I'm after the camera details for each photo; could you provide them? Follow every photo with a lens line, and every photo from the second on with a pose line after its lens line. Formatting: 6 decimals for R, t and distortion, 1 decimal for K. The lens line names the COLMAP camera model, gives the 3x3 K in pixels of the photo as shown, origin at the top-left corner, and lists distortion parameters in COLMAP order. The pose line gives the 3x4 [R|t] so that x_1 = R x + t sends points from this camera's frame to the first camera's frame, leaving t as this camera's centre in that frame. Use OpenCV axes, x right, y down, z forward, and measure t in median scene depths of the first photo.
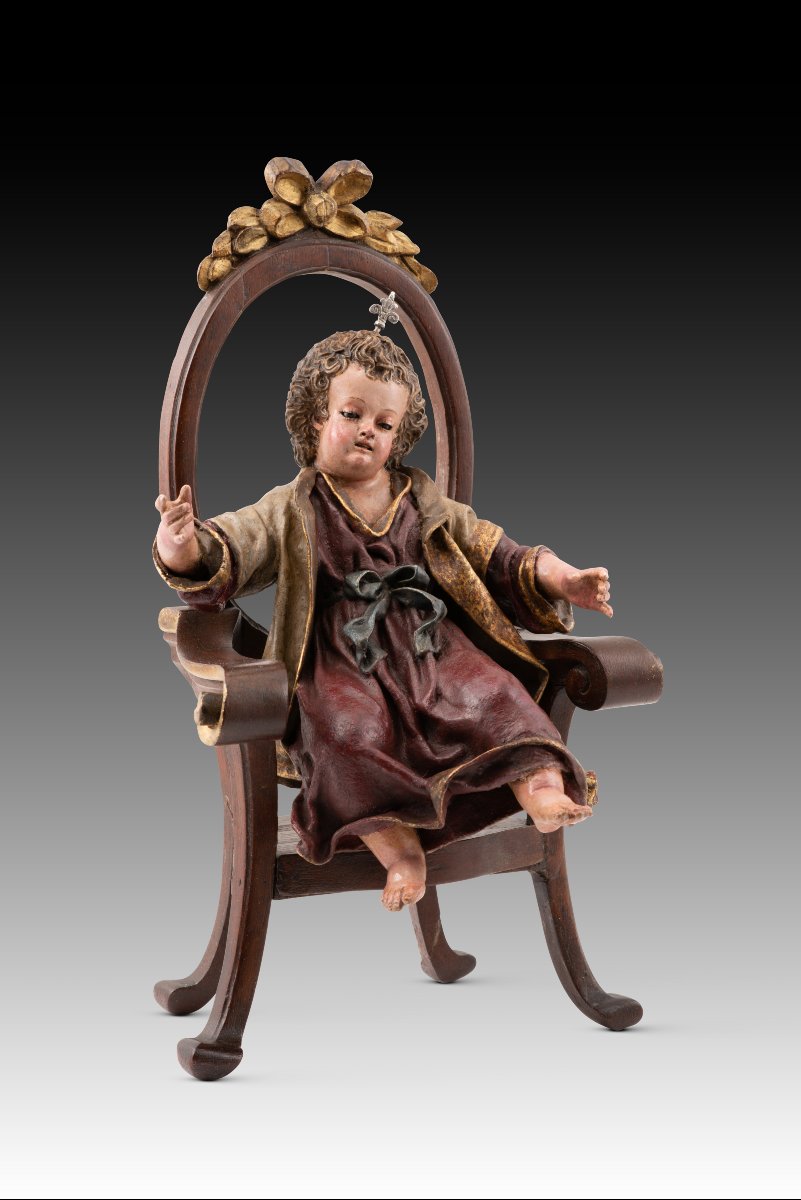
lens RADIAL K [[3161.5, 0, 400.5], [0, 3161.5, 600.0], [0, 0, 1]] dist [0.152467, 0.422387]
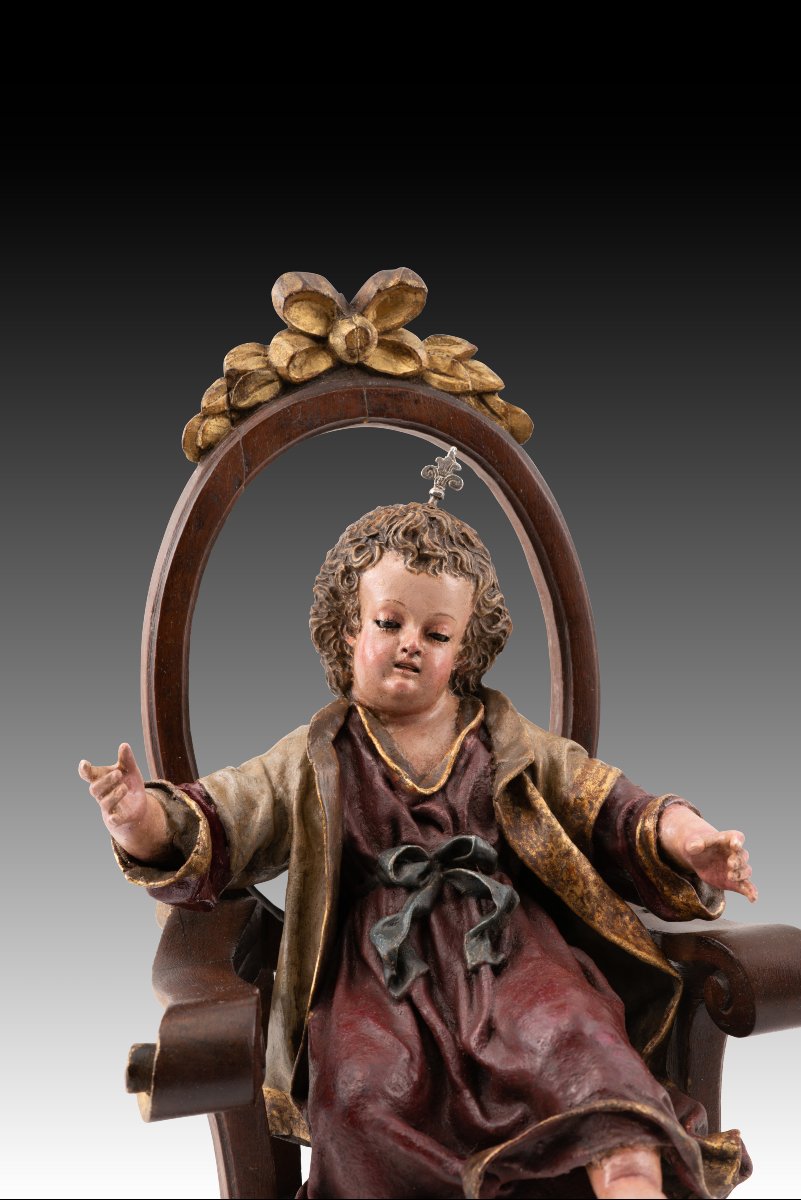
lens RADIAL K [[3161.5, 0, 400.5], [0, 3161.5, 600.0], [0, 0, 1]] dist [0.152467, 0.422387]
pose [[0.976348, -0.051171, -0.210064, 0.137396], [0.044965, 0.998402, -0.034217, -0.039391], [0.211479, 0.023962, 0.977089, 0.303282]]
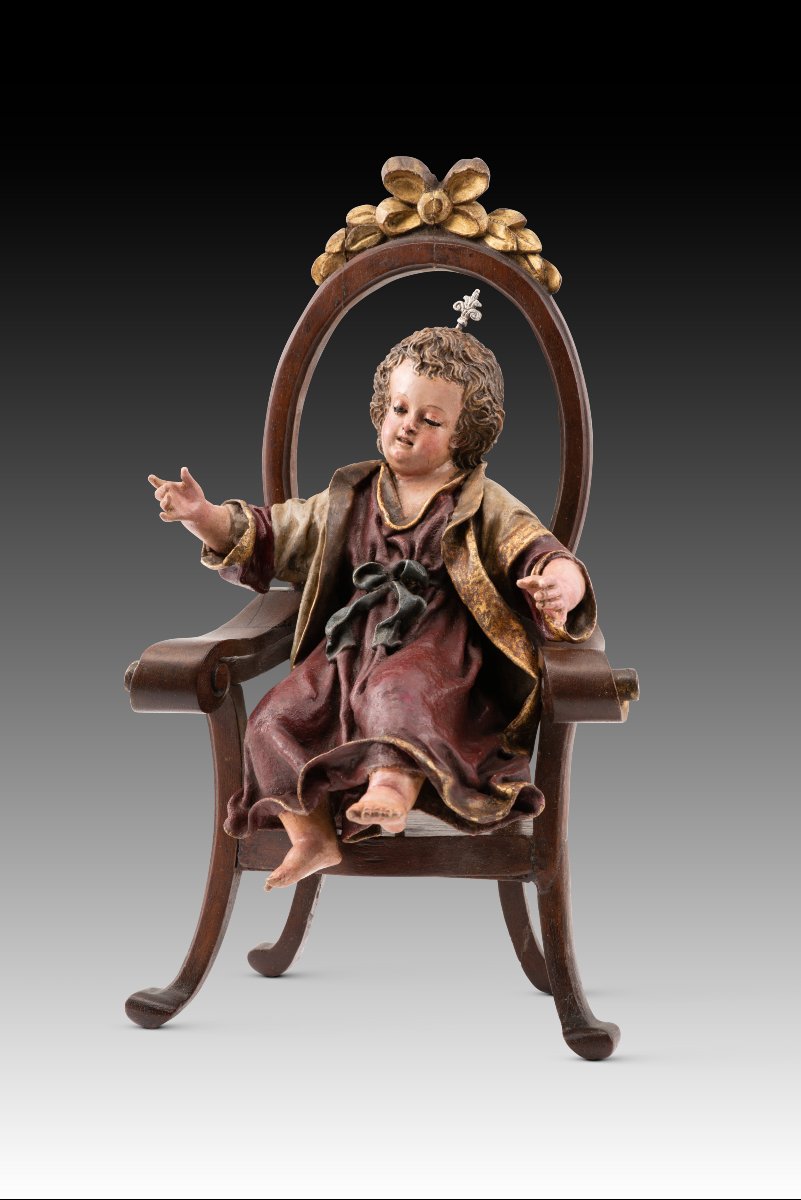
lens RADIAL K [[3161.5, 0, 400.5], [0, 3161.5, 600.0], [0, 0, 1]] dist [0.152467, 0.422387]
pose [[0.784503, 0.072834, -0.615833, 0.612942], [-0.079176, 0.996715, 0.017019, -0.014999], [0.615050, 0.035408, 0.787693, 0.205300]]
